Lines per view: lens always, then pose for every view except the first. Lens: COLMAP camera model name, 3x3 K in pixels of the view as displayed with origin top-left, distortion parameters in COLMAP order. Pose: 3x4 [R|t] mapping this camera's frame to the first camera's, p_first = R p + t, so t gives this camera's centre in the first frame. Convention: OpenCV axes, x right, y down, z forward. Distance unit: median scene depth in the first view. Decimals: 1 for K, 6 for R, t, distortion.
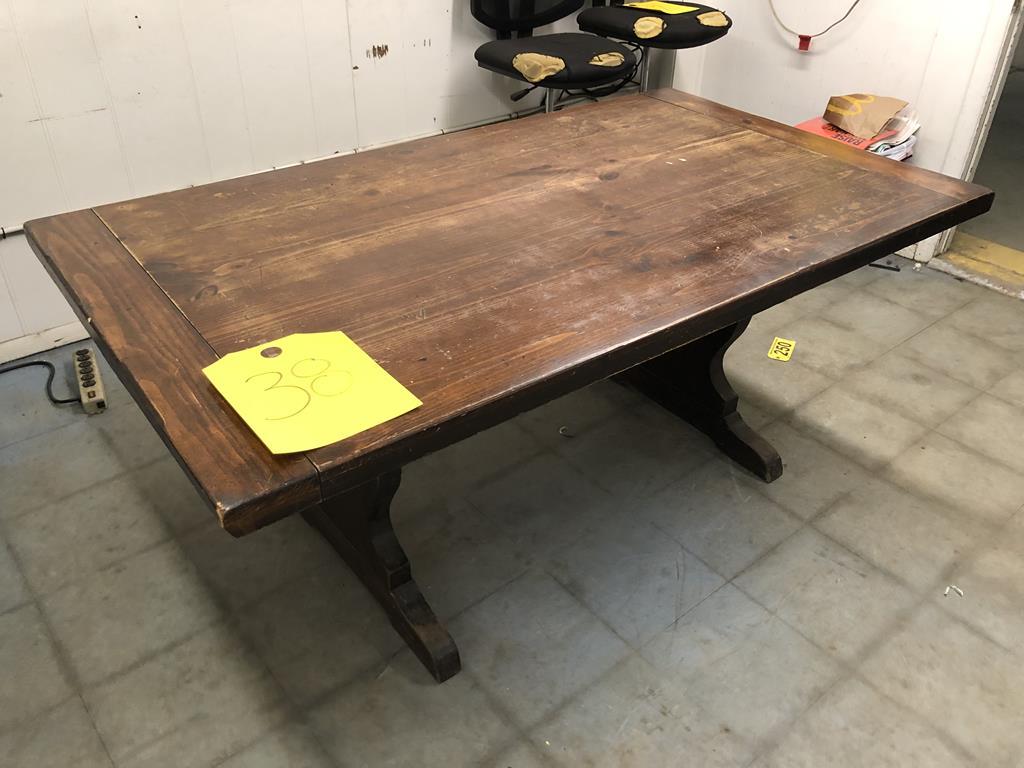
lens RADIAL K [[853.4, 0, 512.0], [0, 853.4, 384.0], [0, 0, 1]] dist [0.010831, 0.006025]
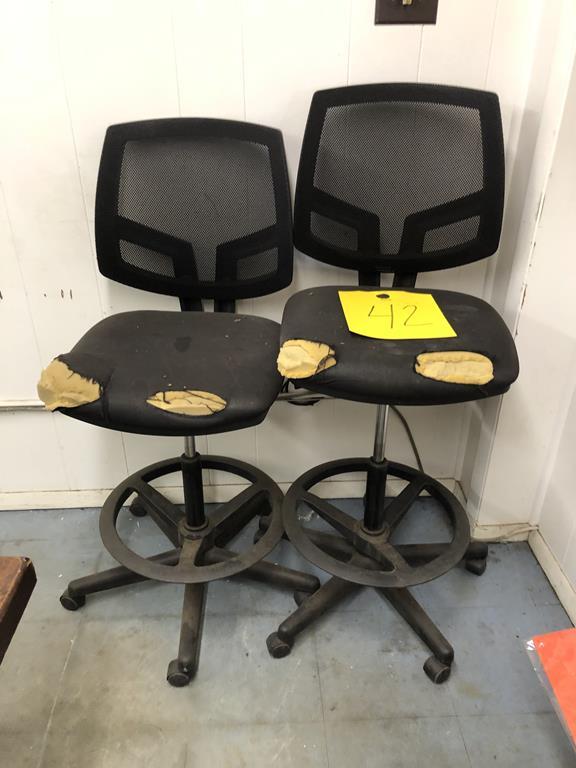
lens RADIAL K [[640.0, 0, 288.0], [0, 640.0, 384.0], [0, 0, 1]] dist [0.010831, 0.006025]
pose [[0.812596, 0.283248, -0.509370, 0.367283], [-0.323647, 0.946127, 0.009805, -0.405610], [0.484706, 0.156888, 0.860492, 0.652483]]
